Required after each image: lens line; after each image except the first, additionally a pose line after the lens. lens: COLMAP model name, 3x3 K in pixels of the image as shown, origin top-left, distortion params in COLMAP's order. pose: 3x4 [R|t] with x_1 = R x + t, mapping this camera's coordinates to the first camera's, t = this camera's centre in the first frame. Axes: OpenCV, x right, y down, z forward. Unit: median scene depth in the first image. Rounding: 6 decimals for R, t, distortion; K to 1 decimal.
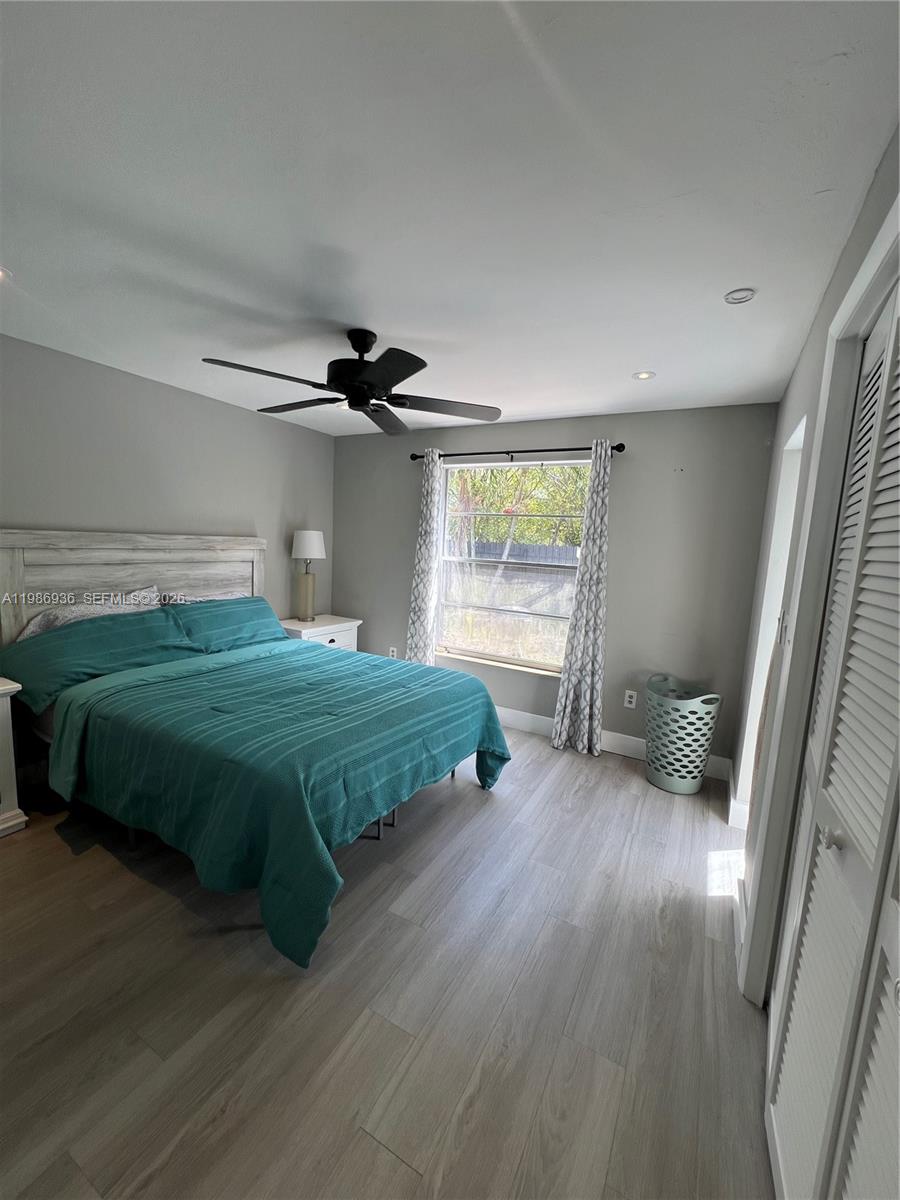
lens RADIAL K [[478.5, 0, 450.0], [0, 478.5, 600.0], [0, 0, 1]] dist [-0.000001, -0.000098]
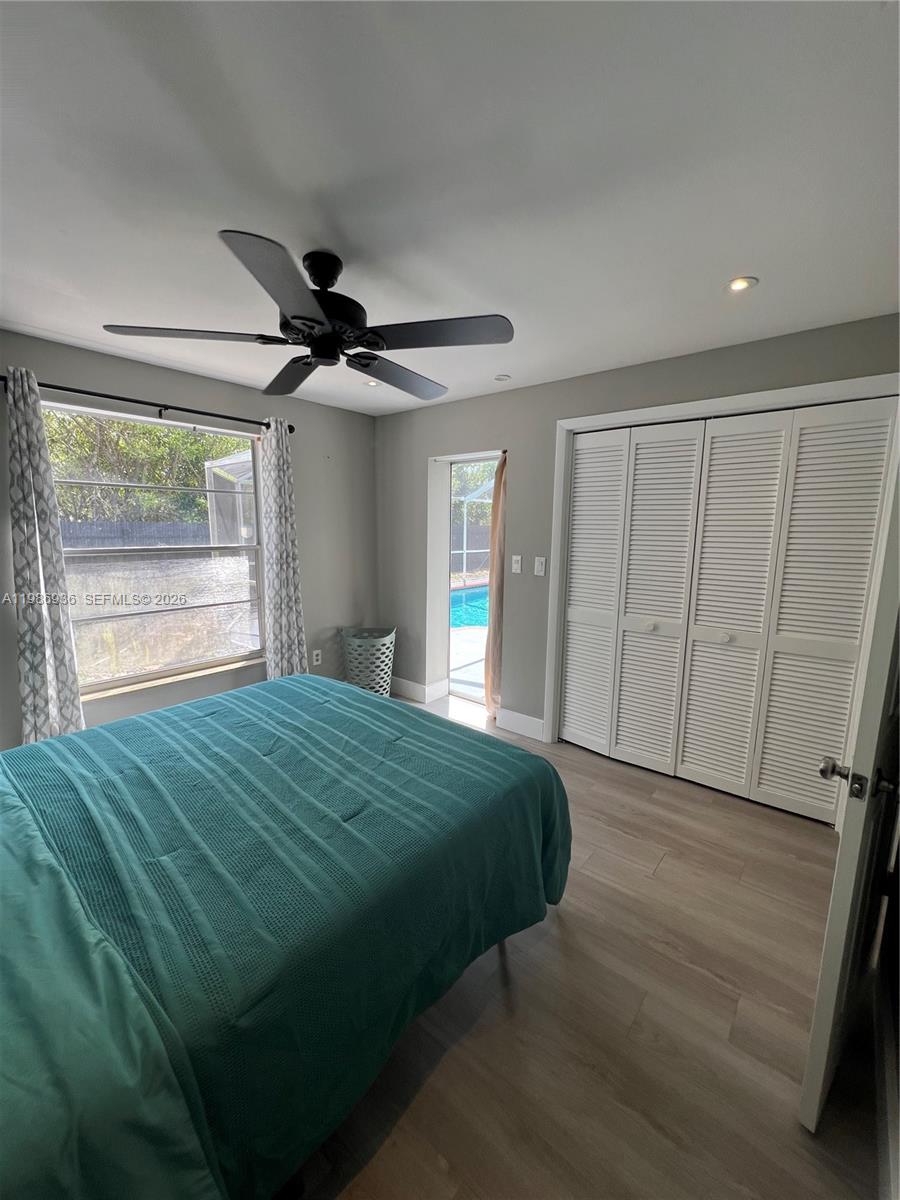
lens RADIAL K [[481.2, 0, 445.8], [0, 481.2, 599.2], [0, 0, 1]] dist [0.003072, 0.000395]
pose [[0.206958, -0.199658, 0.957761, -0.659135], [0.118628, 0.976853, 0.178004, -0.100079], [-0.971131, 0.076778, 0.225852, 0.456197]]
